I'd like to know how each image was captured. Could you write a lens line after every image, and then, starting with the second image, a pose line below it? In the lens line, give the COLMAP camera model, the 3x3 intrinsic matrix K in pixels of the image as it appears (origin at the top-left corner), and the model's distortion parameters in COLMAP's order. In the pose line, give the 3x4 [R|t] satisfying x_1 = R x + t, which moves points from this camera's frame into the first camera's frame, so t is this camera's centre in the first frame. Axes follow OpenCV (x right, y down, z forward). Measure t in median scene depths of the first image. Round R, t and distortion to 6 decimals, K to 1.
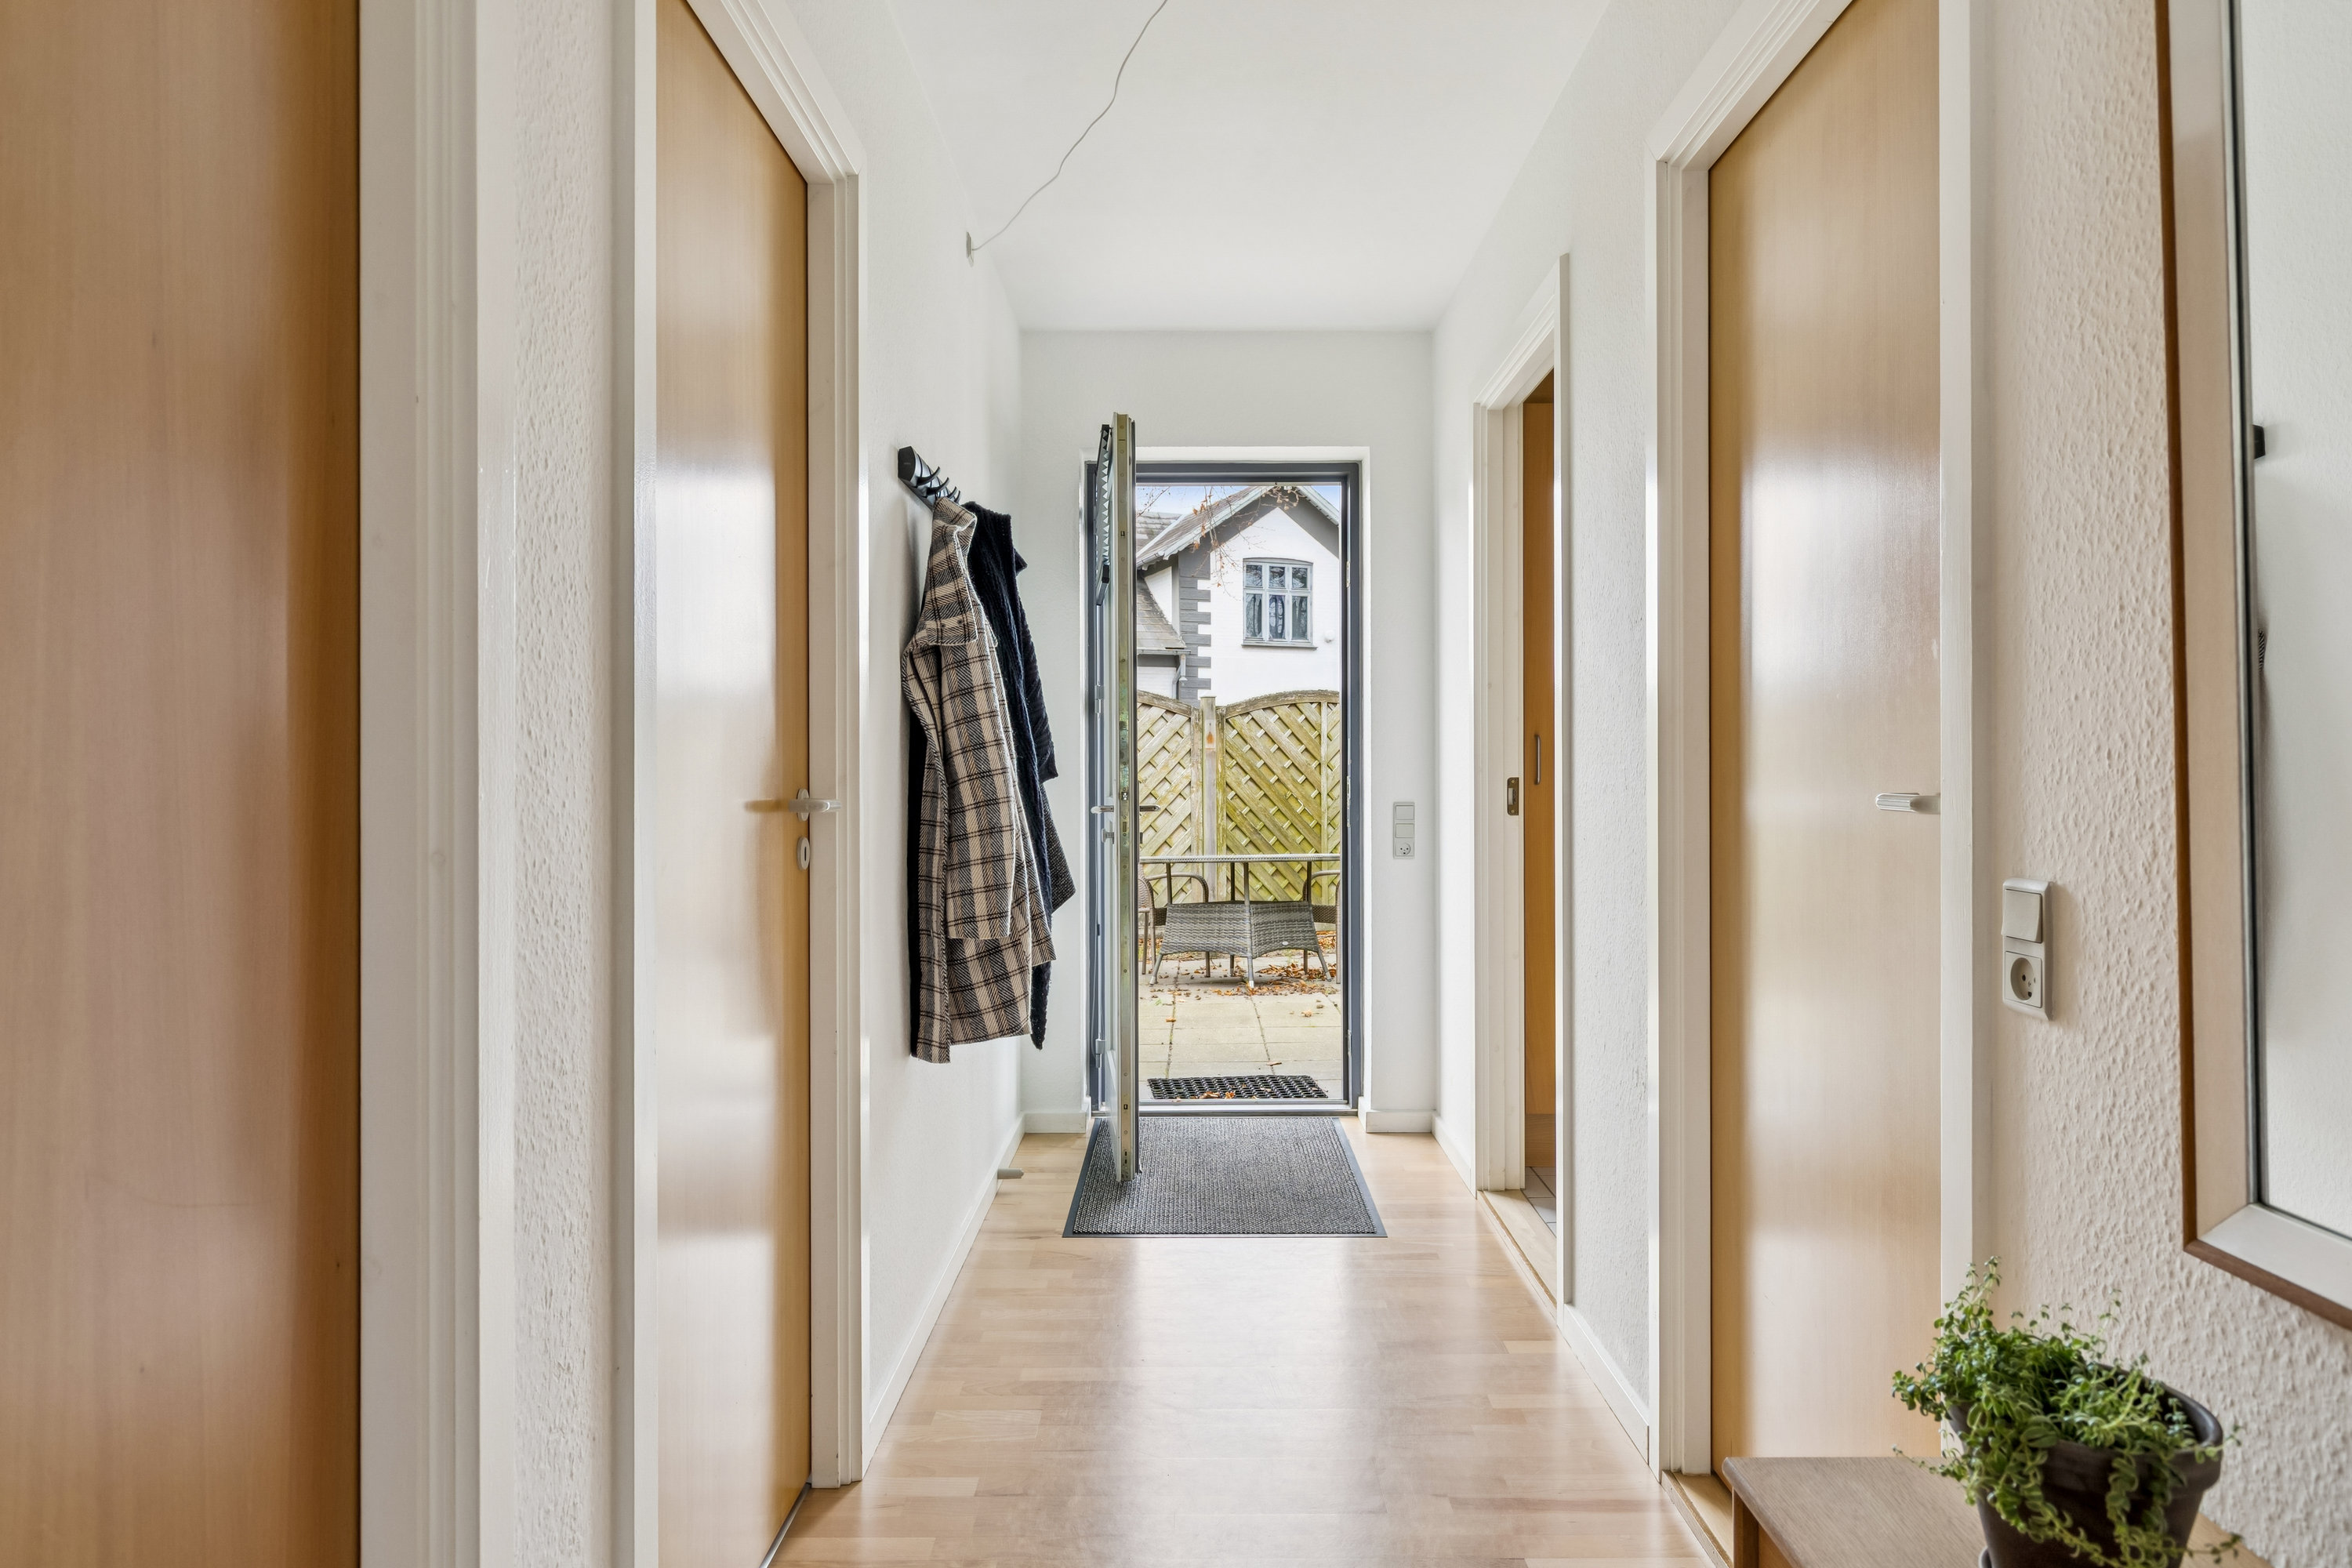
lens RADIAL K [[1466.5, 0, 1176.0], [0, 1466.5, 784.0], [0, 0, 1]] dist [0.000274, -0.000033]
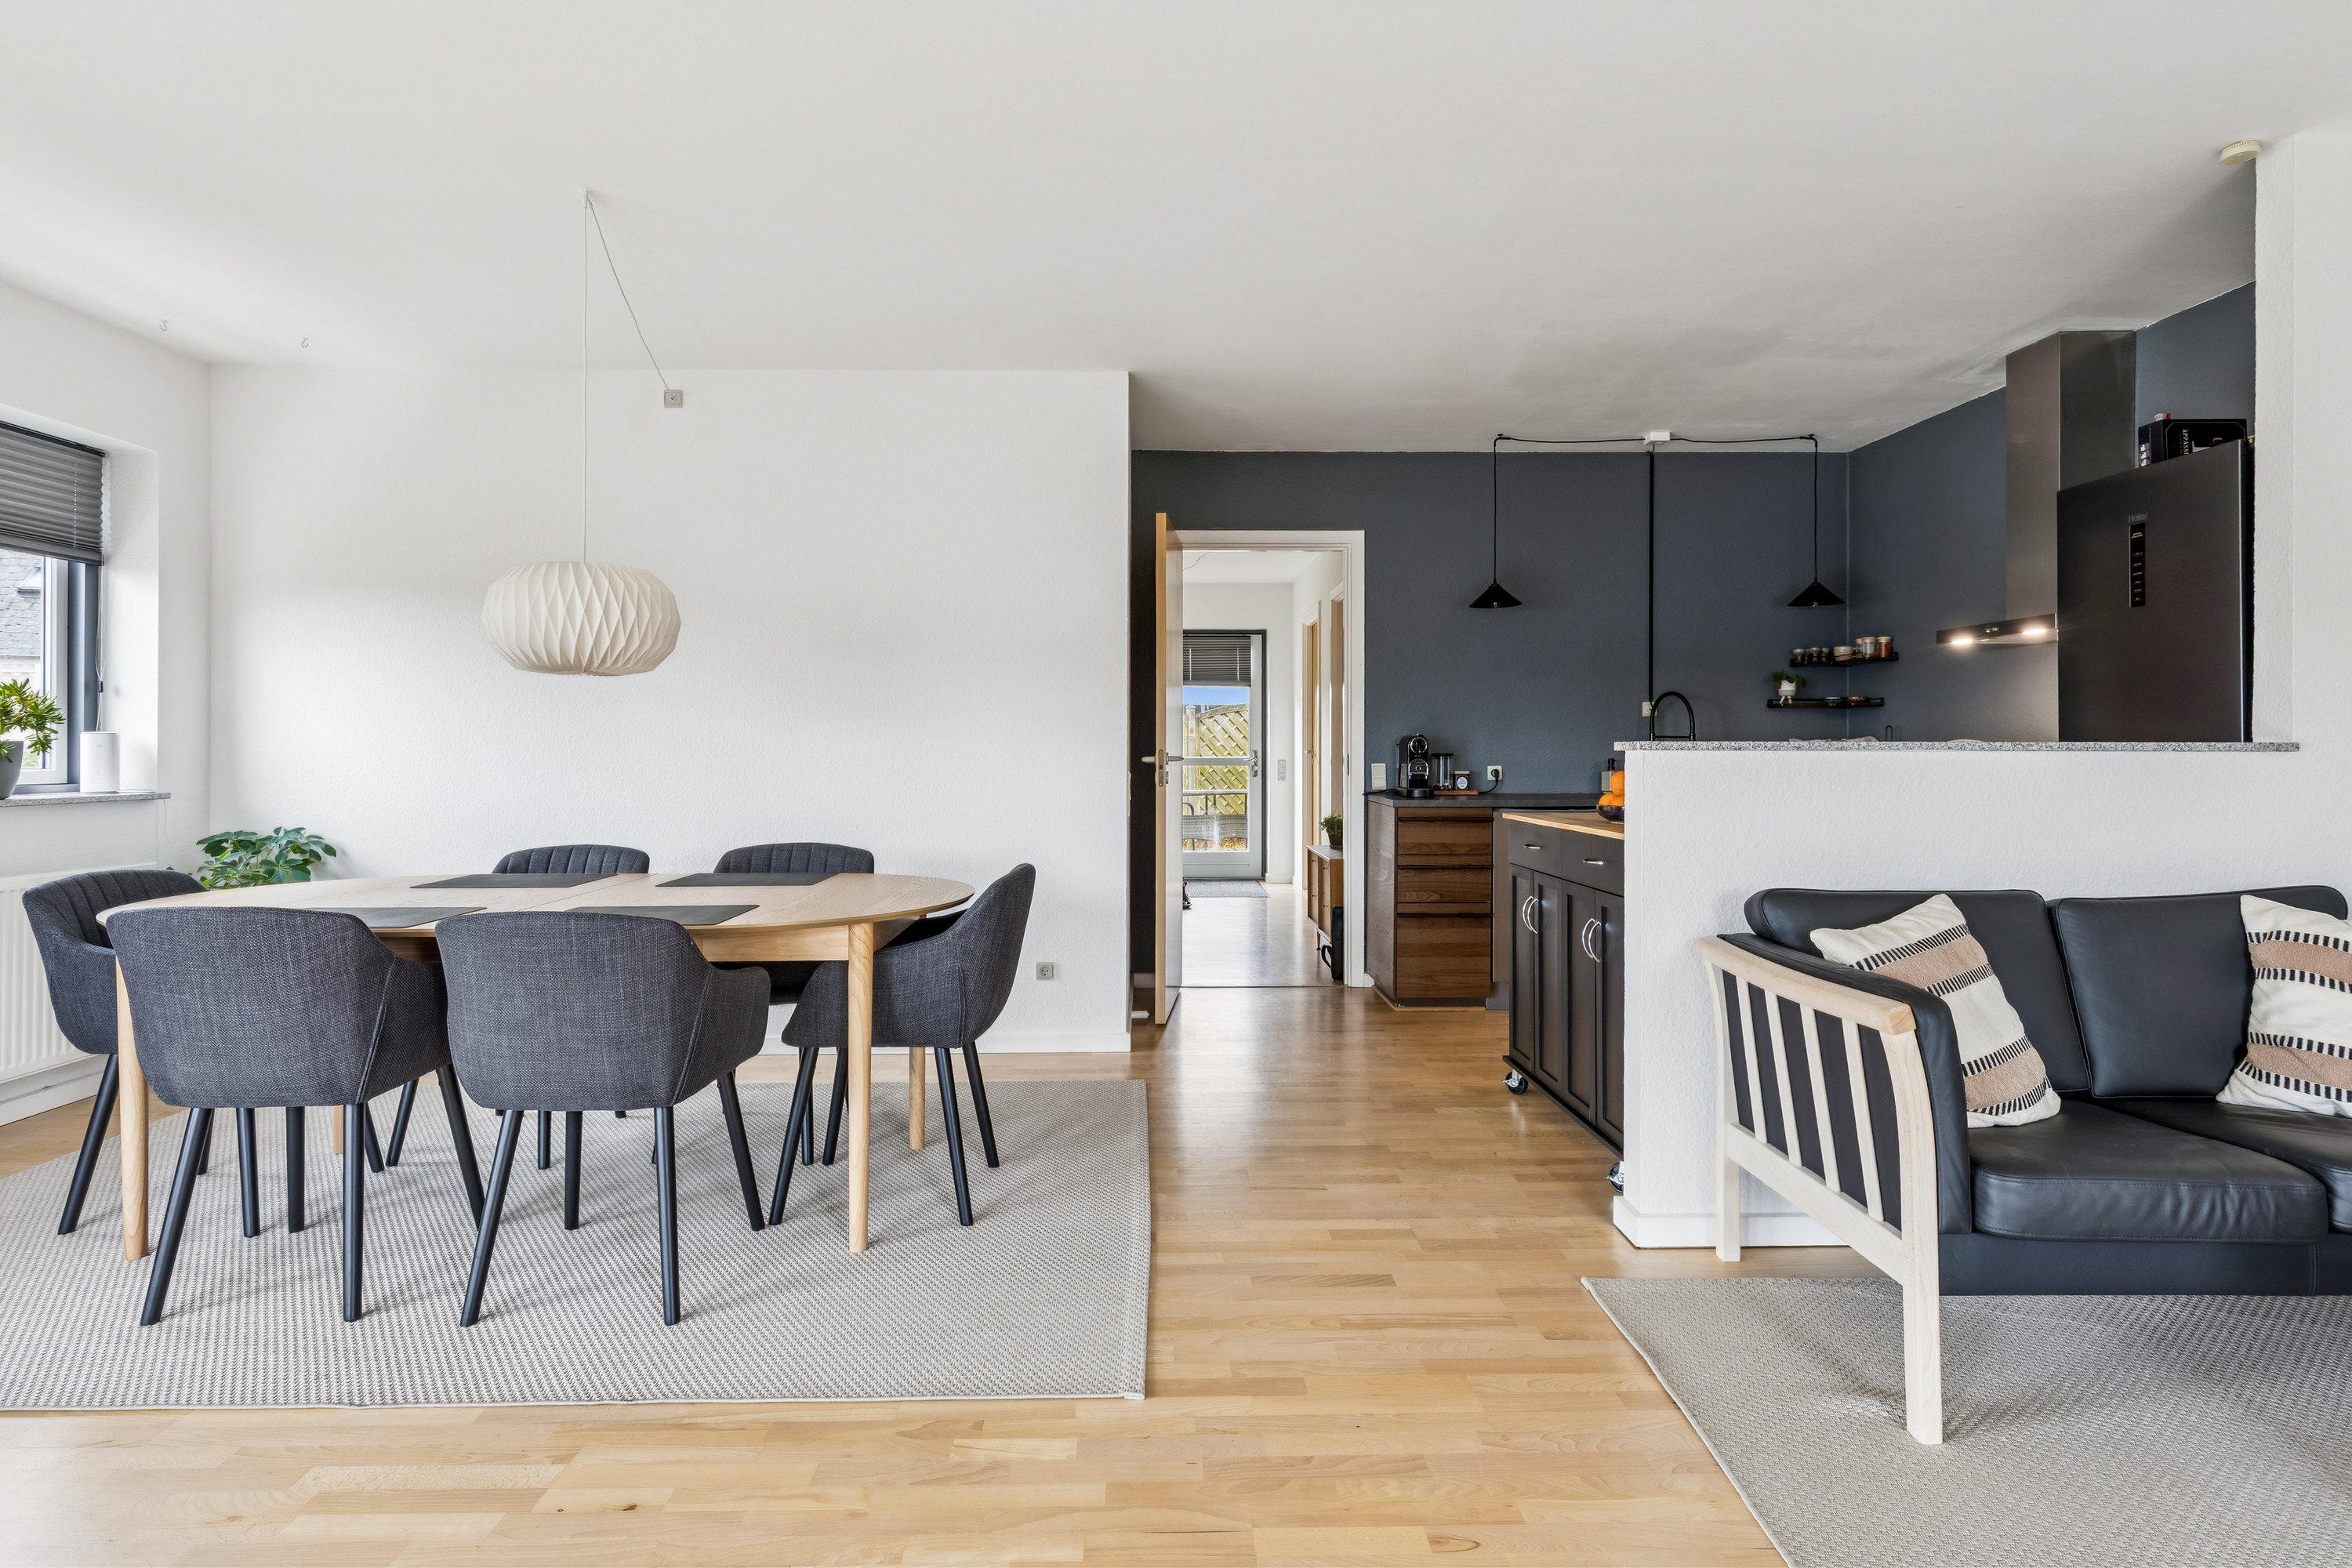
lens RADIAL K [[1219.2, 0, 1175.5], [0, 1219.2, 749.6], [0, 0, 1]] dist [-0.001393, -0.000158]
pose [[0.999438, 0.002774, 0.033394, -0.055395], [-0.002496, 0.999962, -0.008383, 0.006423], [-0.033416, 0.008295, 0.999407, -0.599505]]
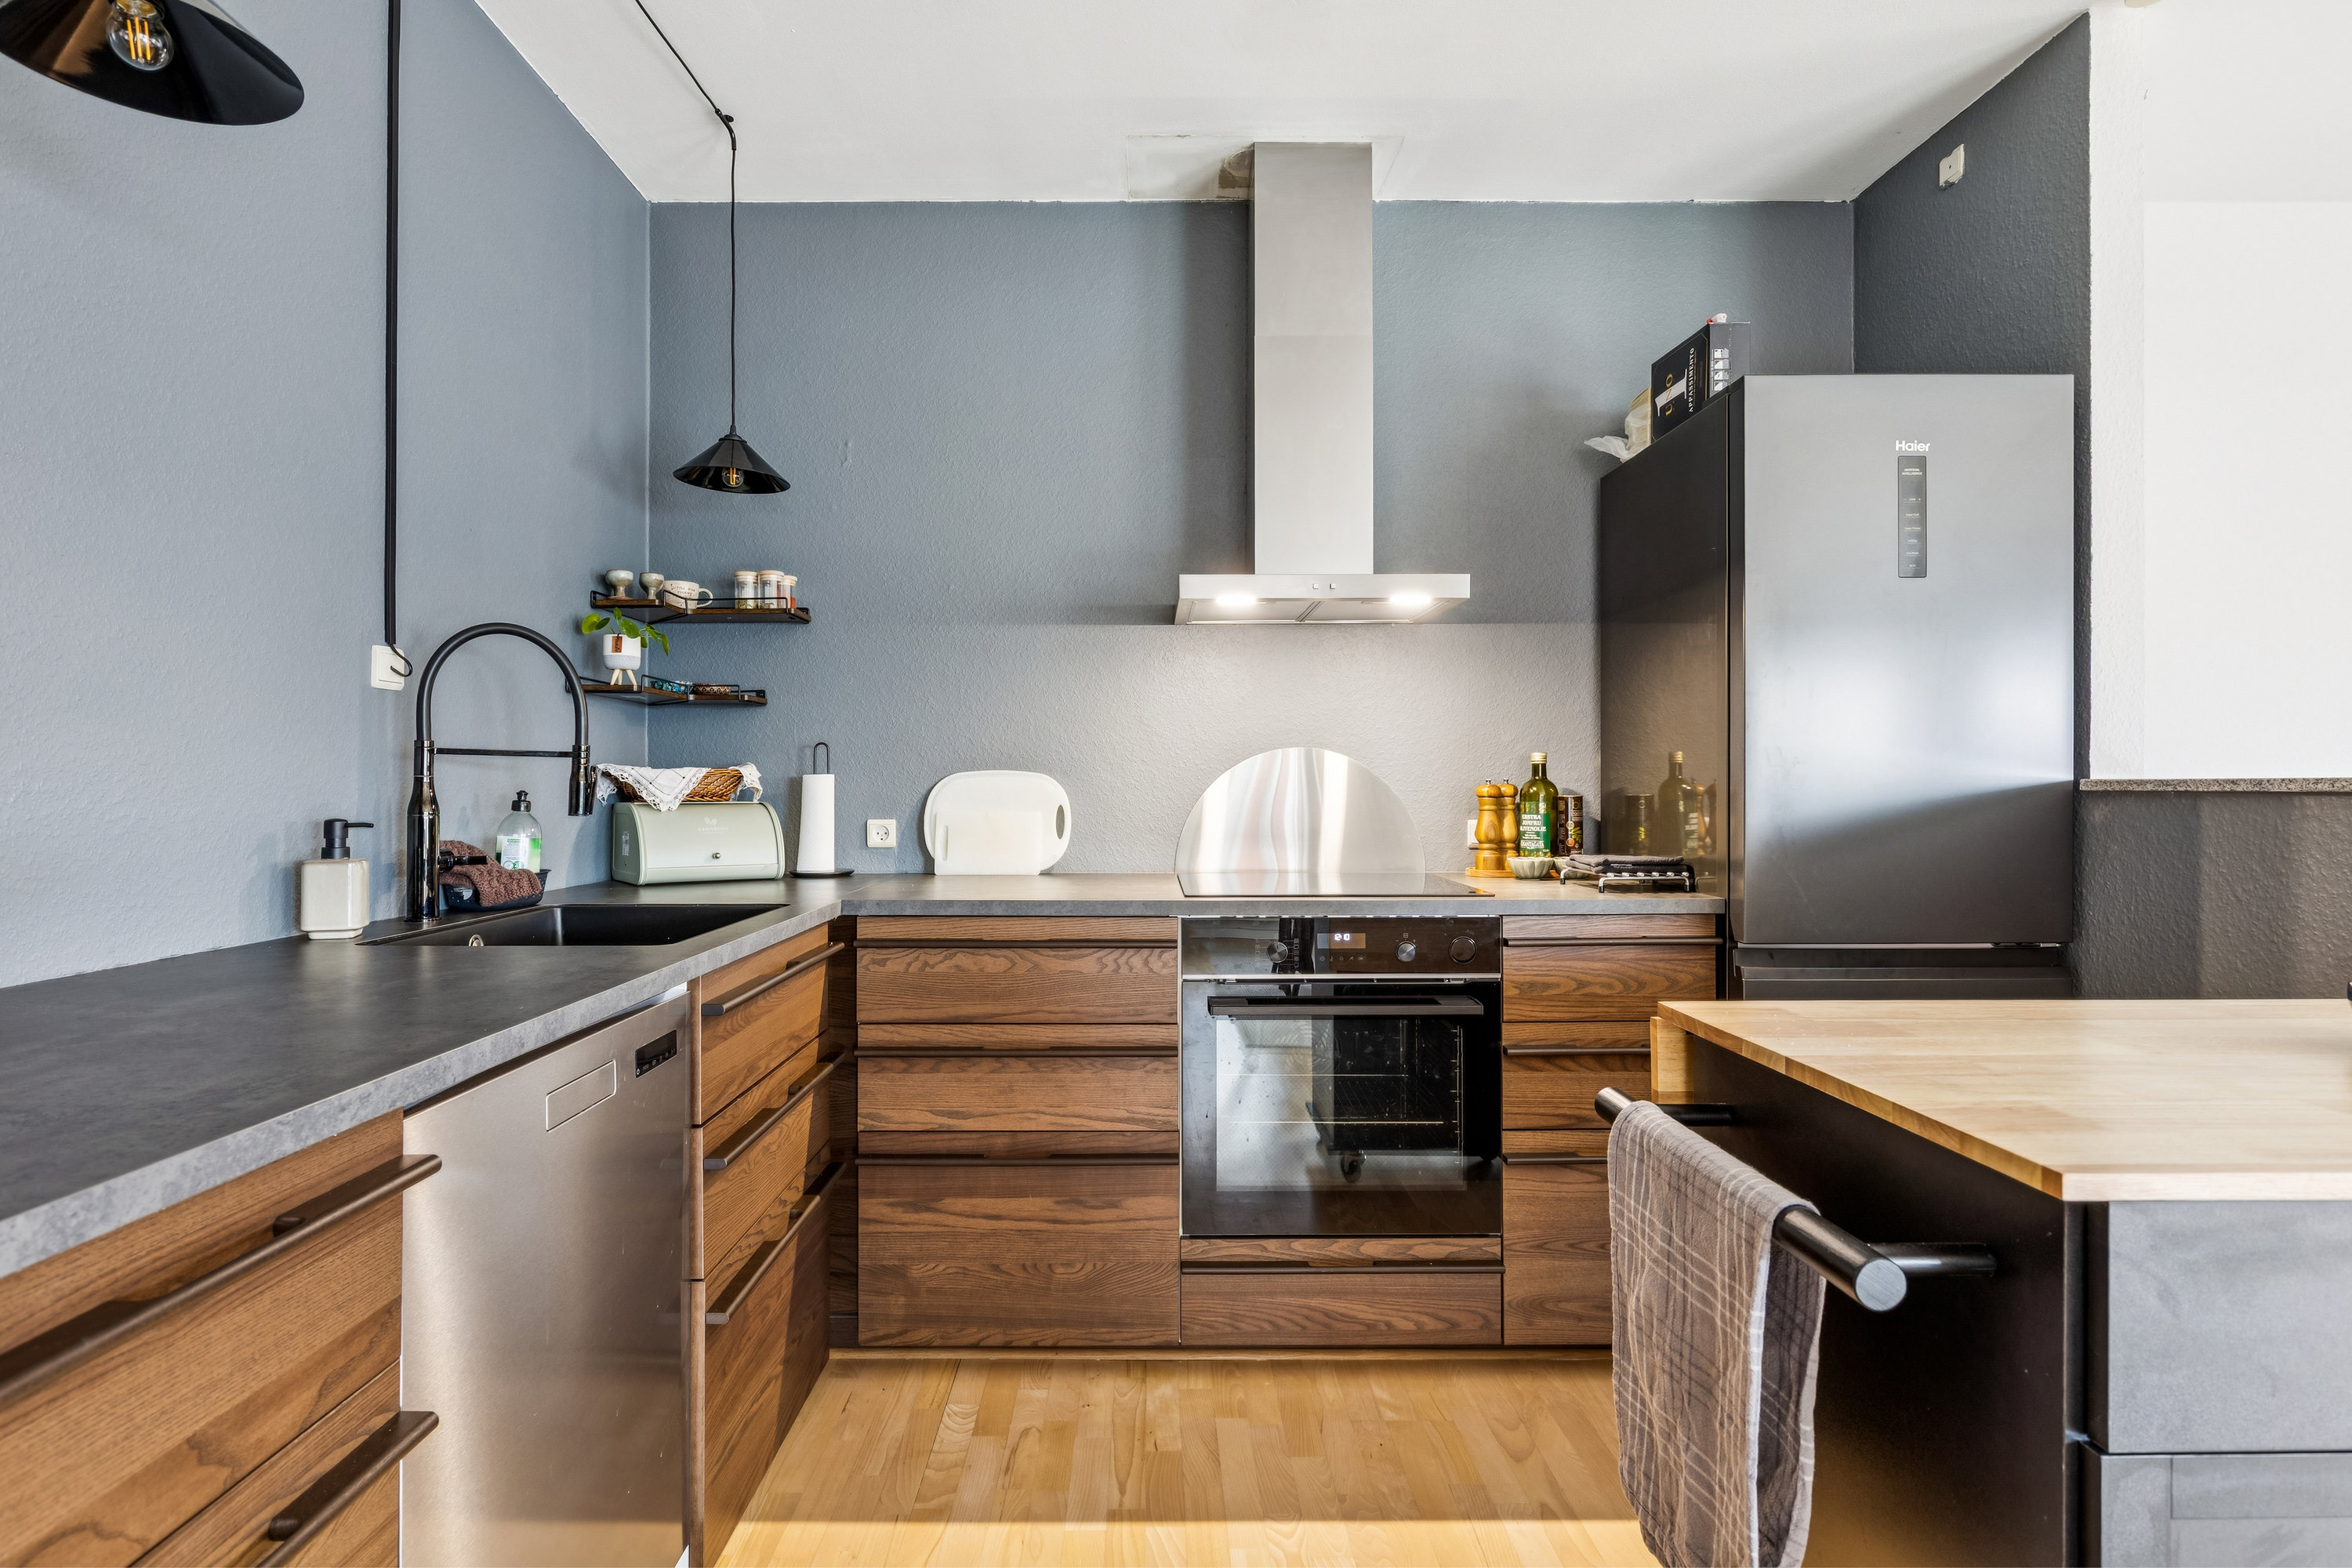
lens RADIAL K [[1162.6, 0, 1141.3], [0, 1162.6, 783.7], [0, 0, 1]] dist [-0.003263, -0.000064]
pose [[-0.011915, 0.003245, 0.999924, 0.007306], [0.009776, 0.999947, -0.003128, 0.001361], [-0.999881, 0.009738, -0.011946, -0.112659]]
